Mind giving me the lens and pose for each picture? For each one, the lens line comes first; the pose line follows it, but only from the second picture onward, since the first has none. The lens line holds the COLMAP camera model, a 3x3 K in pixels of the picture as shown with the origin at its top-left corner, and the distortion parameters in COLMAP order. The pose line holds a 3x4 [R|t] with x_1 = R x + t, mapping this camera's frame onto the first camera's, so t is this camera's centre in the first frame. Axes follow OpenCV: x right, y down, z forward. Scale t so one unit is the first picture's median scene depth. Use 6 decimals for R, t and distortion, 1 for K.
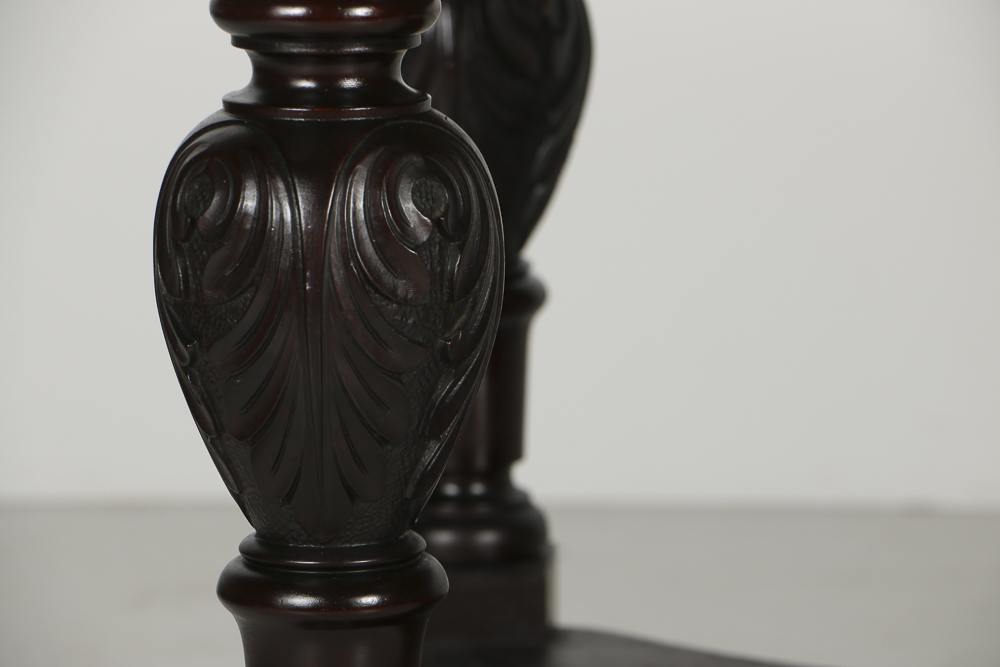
lens RADIAL K [[5867.5, 0, 500.0], [0, 5867.5, 333.5], [0, 0, 1]] dist [2.010442, -3.333924]
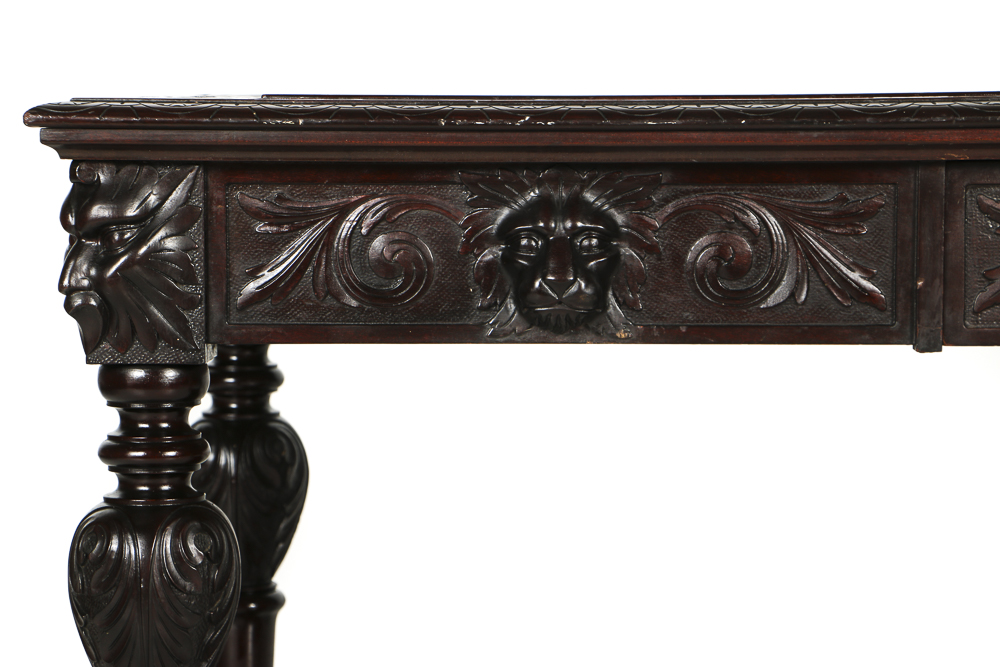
lens RADIAL K [[3800.2, 0, 500.0], [0, 3800.2, 333.5], [0, 0, 1]] dist [0.999157, -1.218405]
pose [[0.999233, -0.000636, 0.039141, 0.039829], [0.004061, 0.996158, -0.087484, 0.022269], [-0.038935, 0.087576, 0.995397, -0.357239]]
